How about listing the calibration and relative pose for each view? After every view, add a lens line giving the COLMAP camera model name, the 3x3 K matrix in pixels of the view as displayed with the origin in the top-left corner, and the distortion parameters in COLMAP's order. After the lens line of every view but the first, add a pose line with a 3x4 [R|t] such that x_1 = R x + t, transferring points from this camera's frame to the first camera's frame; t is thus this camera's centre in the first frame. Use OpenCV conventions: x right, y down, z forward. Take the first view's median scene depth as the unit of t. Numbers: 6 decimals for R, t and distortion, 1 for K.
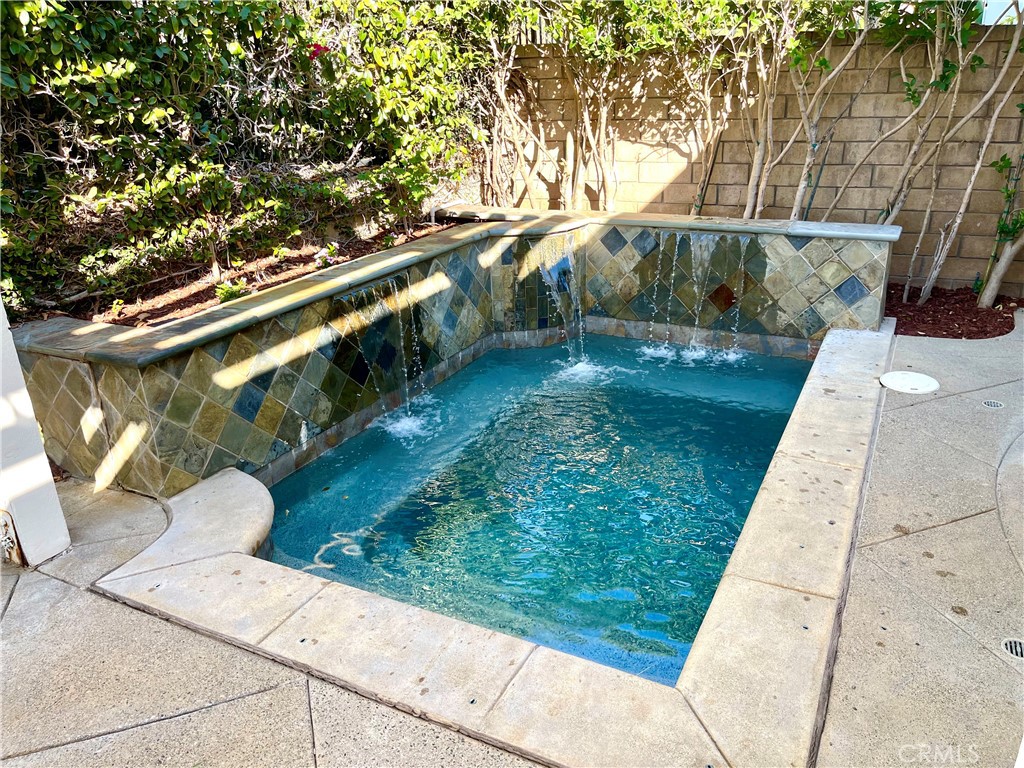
lens RADIAL K [[774.5, 0, 516.9], [0, 774.5, 398.0], [0, 0, 1]] dist [0.045064, -0.002240]
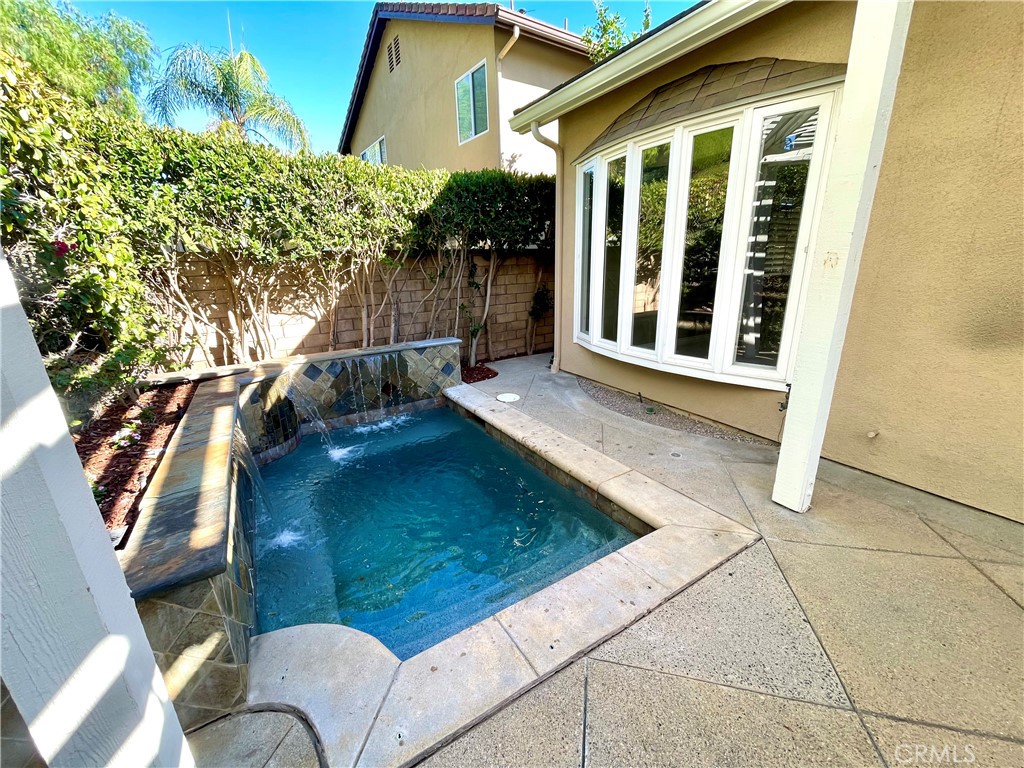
lens RADIAL K [[413.2, 0, 512.0], [0, 413.2, 384.0], [0, 0, 1]] dist [0.000459, 0.000312]
pose [[0.524316, -0.228902, 0.820181, -0.361480], [0.344321, 0.937928, 0.041650, -0.080538], [-0.778804, 0.260568, 0.570586, 0.233582]]
